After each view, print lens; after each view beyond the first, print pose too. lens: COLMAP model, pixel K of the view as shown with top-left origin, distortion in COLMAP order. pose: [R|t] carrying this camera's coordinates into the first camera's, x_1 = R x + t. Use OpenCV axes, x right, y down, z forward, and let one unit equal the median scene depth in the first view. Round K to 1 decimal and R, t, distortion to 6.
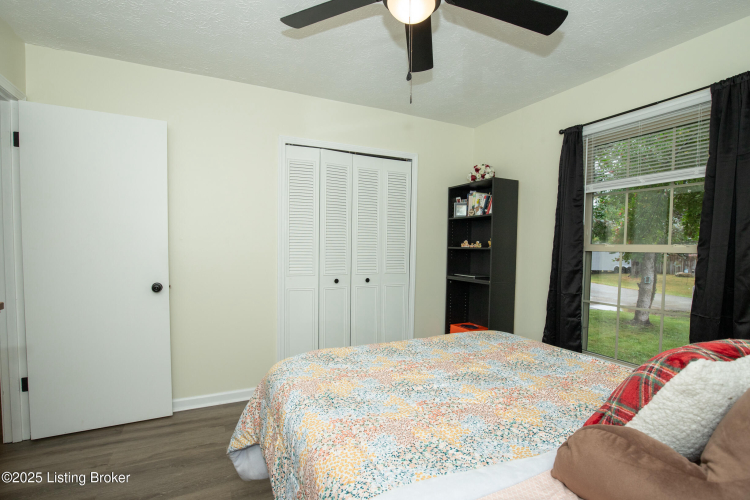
lens RADIAL K [[360.8, 0, 375.6], [0, 360.8, 261.7], [0, 0, 1]] dist [-0.028968, -0.000066]
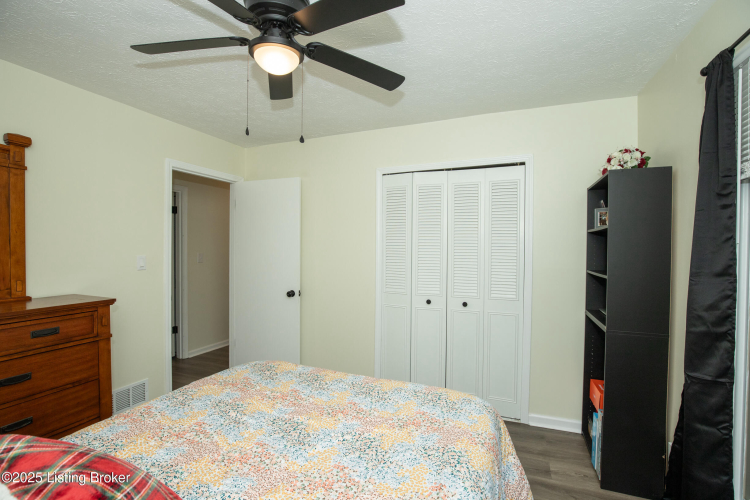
lens RADIAL K [[343.2, 0, 375.0], [0, 343.2, 250.0], [0, 0, 1]] dist [-0.019383, 0.000235]
pose [[0.658344, -0.003521, -0.752709, 0.596448], [-0.031162, 0.999004, -0.031929, -0.063275], [0.752072, 0.044477, 0.657579, 0.313352]]
